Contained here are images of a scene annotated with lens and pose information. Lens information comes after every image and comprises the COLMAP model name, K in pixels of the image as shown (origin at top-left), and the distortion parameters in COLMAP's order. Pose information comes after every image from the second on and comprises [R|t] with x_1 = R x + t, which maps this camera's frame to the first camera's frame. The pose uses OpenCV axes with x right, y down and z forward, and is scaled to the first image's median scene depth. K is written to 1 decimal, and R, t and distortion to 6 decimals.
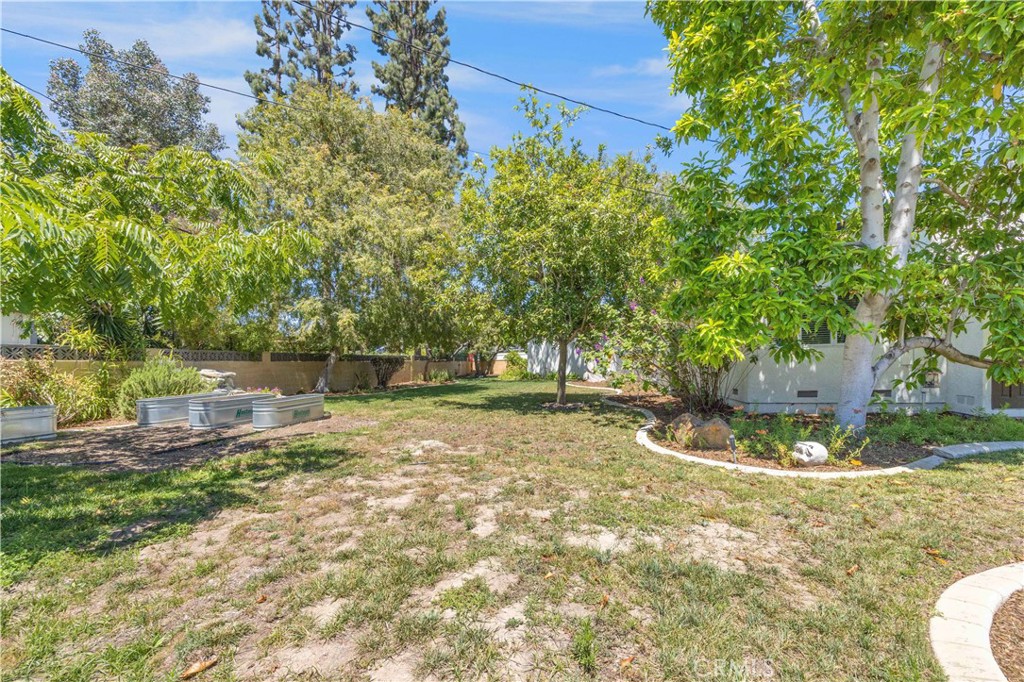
lens RADIAL K [[411.3, 0, 510.8], [0, 411.3, 372.6], [0, 0, 1]] dist [-0.002569, 0.000099]
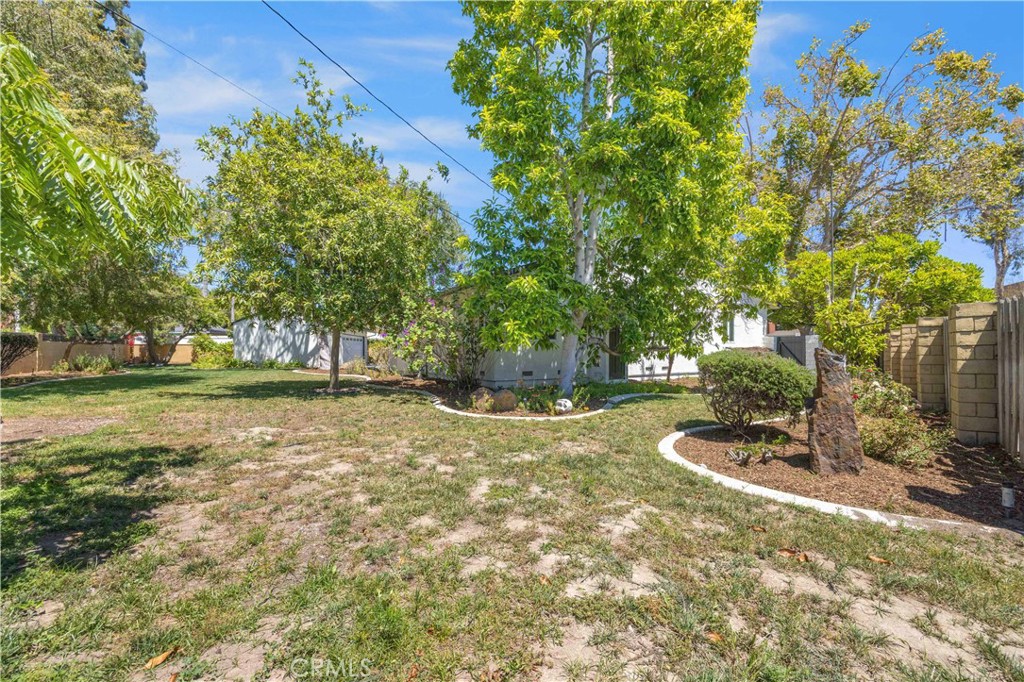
lens RADIAL K [[411.3, 0, 511.8], [0, 411.3, 361.5], [0, 0, 1]] dist [-0.002569, 0.000099]
pose [[0.749182, 0.003759, 0.662354, -0.479216], [-0.001636, 0.999991, -0.003825, 0.023868], [-0.662362, 0.001782, 0.749181, -0.085761]]
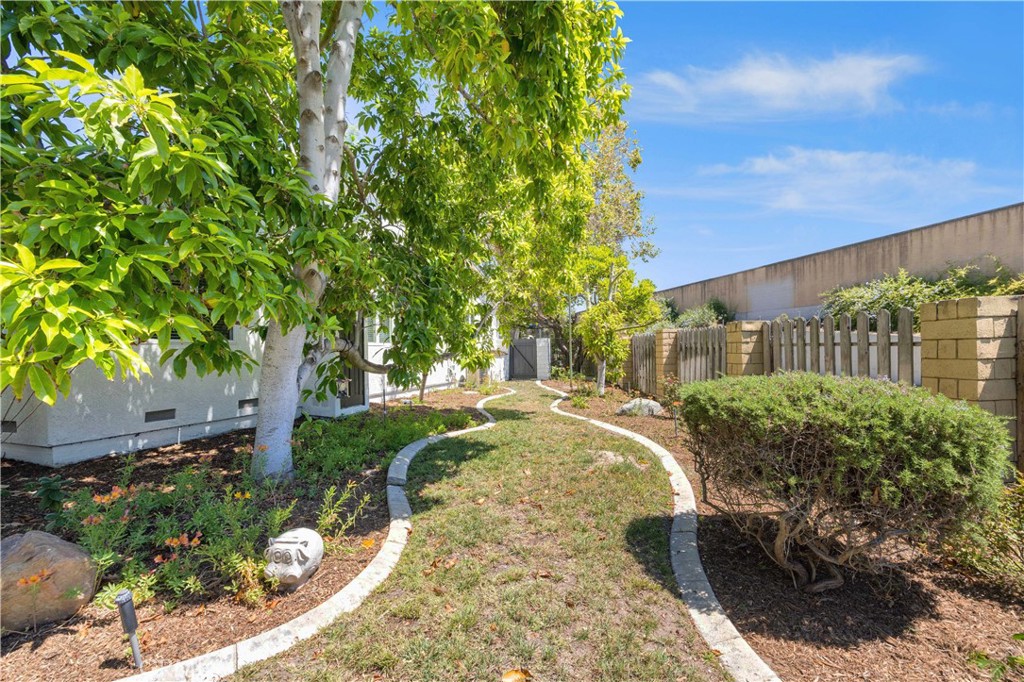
lens RADIAL K [[411.3, 0, 510.0], [0, 411.3, 361.2], [0, 0, 1]] dist [-0.002569, 0.000099]
pose [[0.120325, -0.005694, 0.992718, 0.230282], [0.025779, 0.999664, 0.002609, -0.037444], [-0.992400, 0.025278, 0.120432, 0.615875]]
